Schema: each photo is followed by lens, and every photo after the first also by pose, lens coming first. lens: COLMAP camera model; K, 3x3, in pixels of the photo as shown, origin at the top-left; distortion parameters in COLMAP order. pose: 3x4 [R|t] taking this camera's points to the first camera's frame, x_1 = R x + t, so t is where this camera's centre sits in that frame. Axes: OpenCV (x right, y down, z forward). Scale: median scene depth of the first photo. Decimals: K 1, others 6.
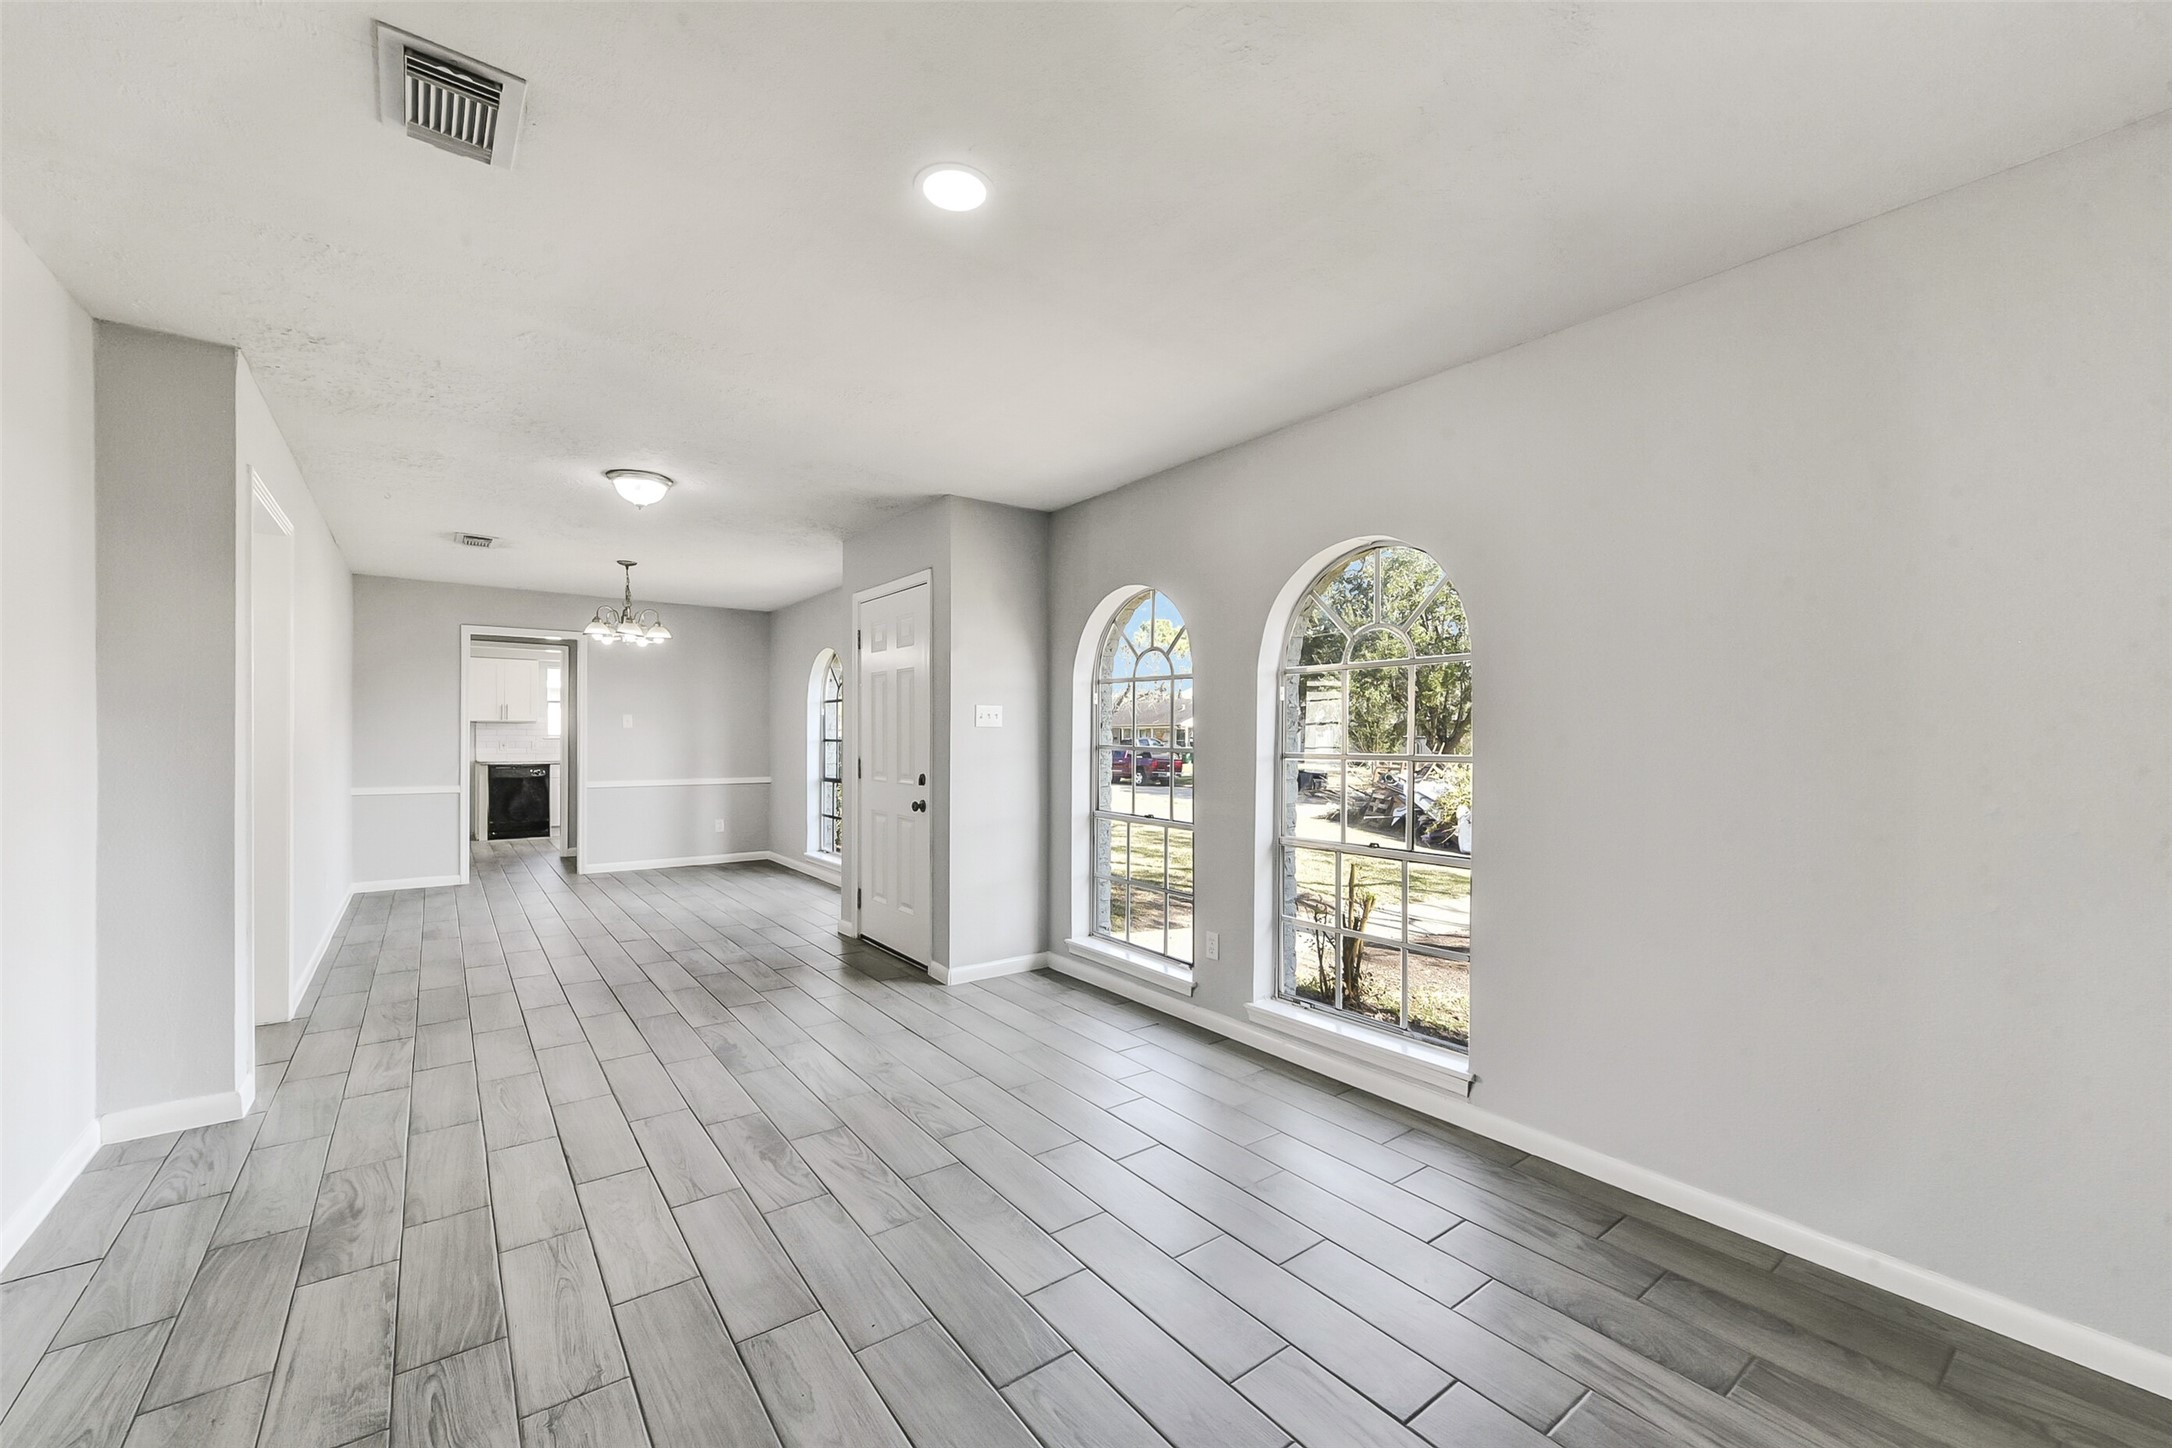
lens RADIAL K [[866.1, 0, 1087.0], [0, 866.1, 735.1], [0, 0, 1]] dist [0.002630, -0.000460]
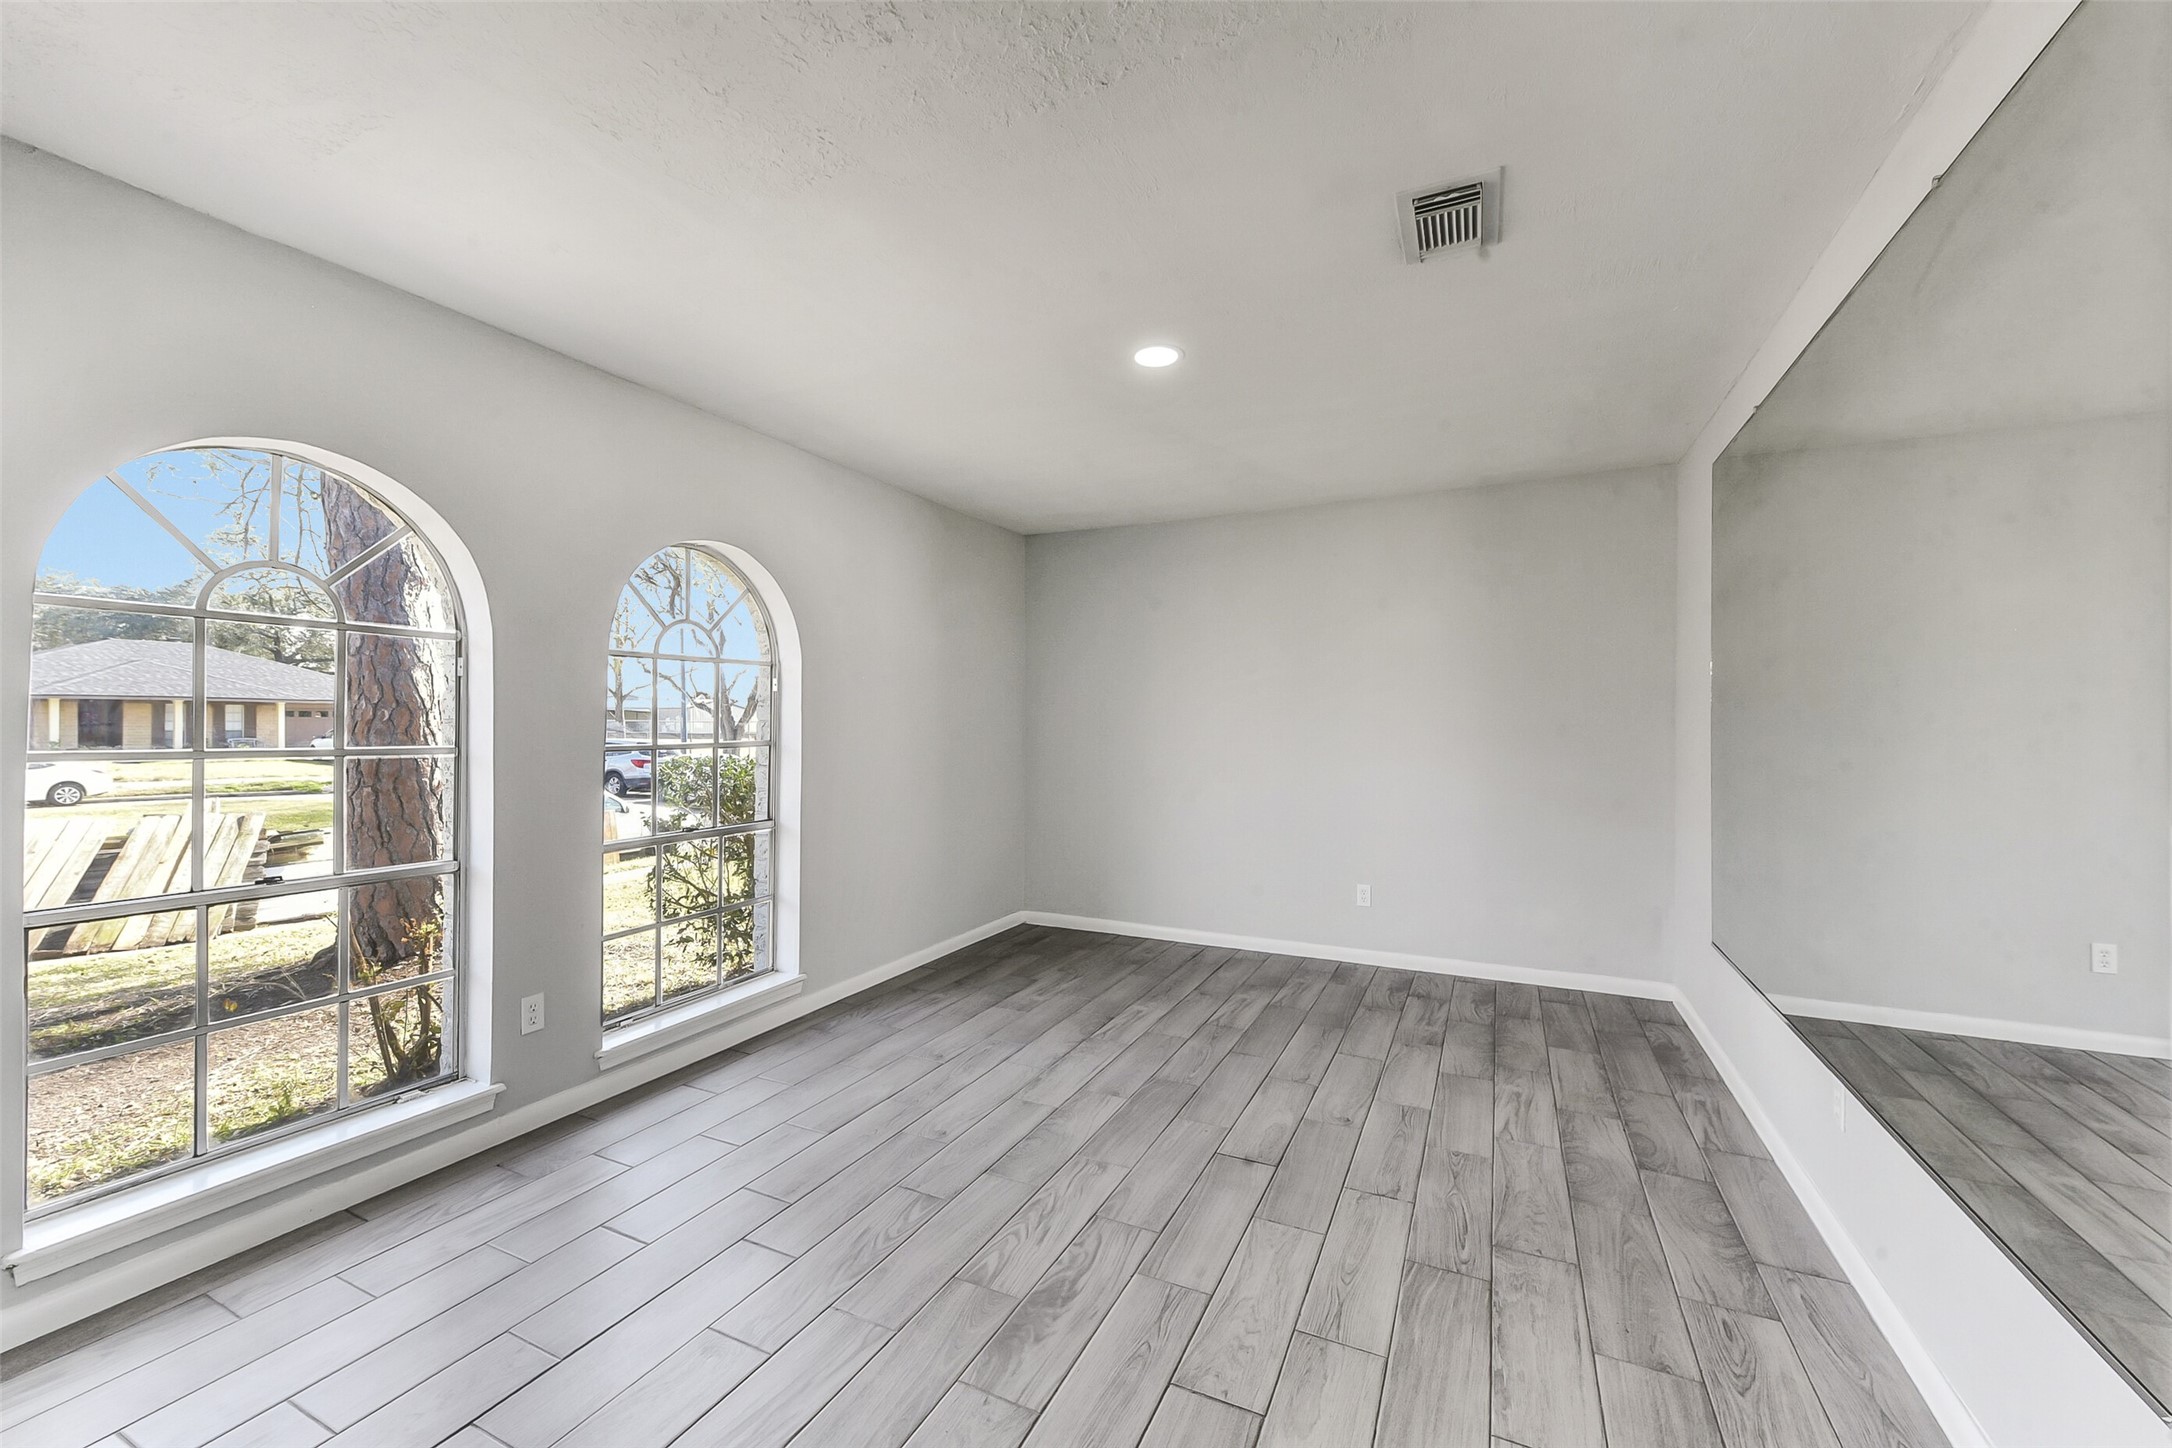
lens RADIAL K [[866.1, 0, 1075.4], [0, 866.1, 721.7], [0, 0, 1]] dist [0.002630, -0.000460]
pose [[-0.454400, -0.005556, 0.890780, -1.291460], [-0.003870, 0.999983, 0.004263, -0.017769], [-0.890789, -0.001510, -0.454414, 1.659985]]
